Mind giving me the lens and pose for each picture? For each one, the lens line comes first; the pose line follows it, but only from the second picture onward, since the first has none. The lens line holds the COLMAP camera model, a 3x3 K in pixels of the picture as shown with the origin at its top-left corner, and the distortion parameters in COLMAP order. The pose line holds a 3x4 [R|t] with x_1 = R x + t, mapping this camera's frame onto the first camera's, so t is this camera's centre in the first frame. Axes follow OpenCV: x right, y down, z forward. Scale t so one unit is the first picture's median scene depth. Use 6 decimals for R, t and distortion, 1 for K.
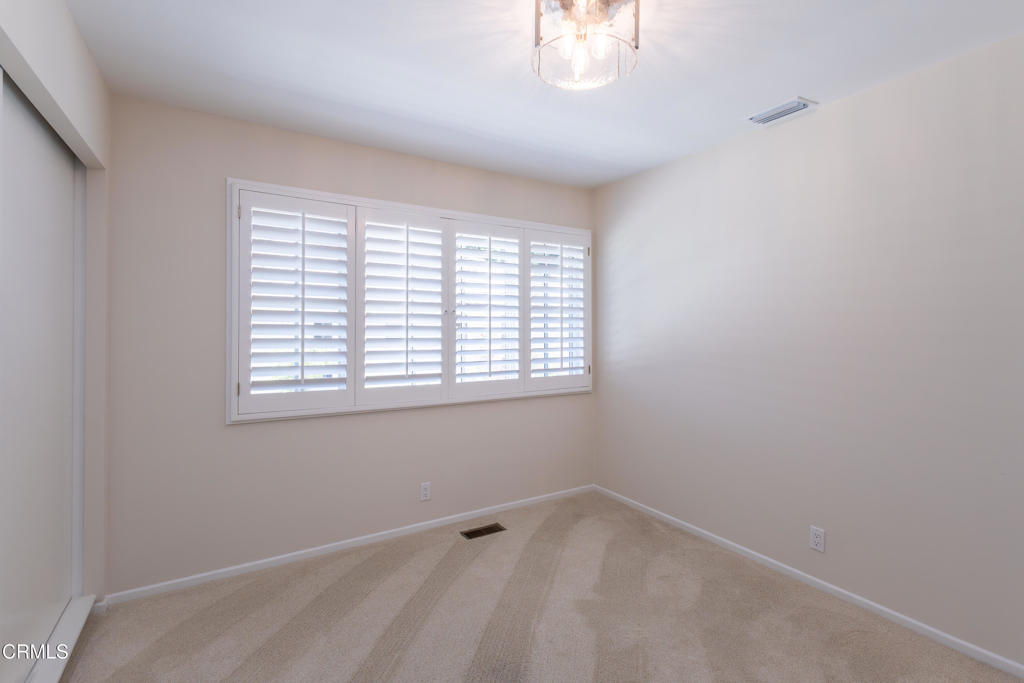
lens RADIAL K [[473.7, 0, 507.6], [0, 473.7, 335.1], [0, 0, 1]] dist [0.003329, 0.001136]
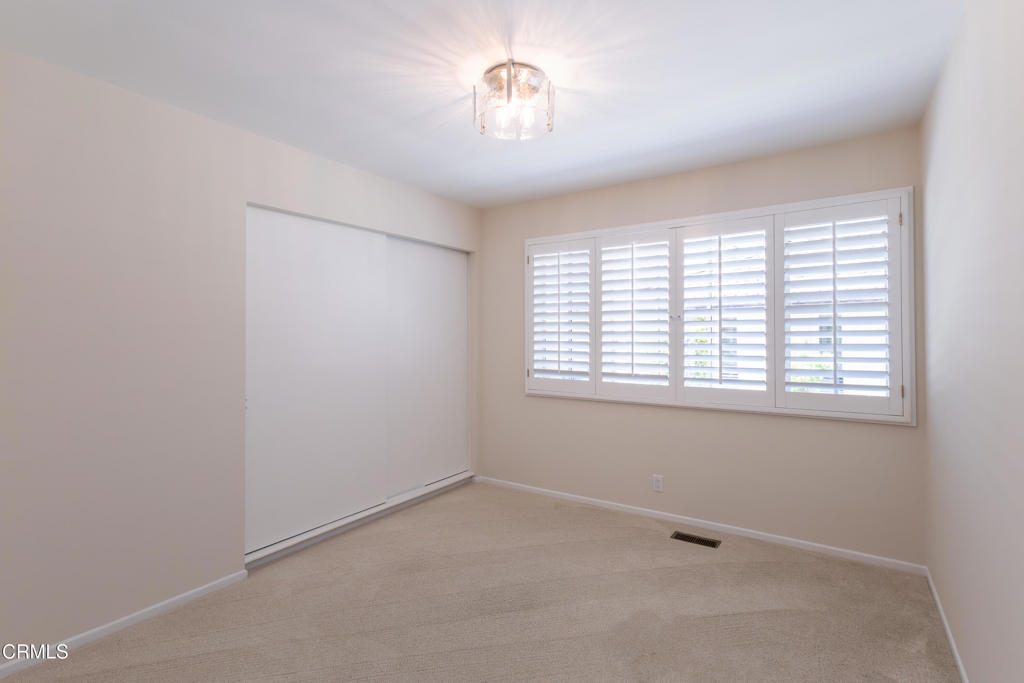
lens RADIAL K [[473.7, 0, 516.1], [0, 473.7, 337.3], [0, 0, 1]] dist [0.003329, 0.001136]
pose [[0.421856, 0.004151, -0.906653, 0.696614], [-0.004283, 0.999987, 0.002585, -0.006138], [0.906653, 0.002793, 0.421869, 0.253479]]
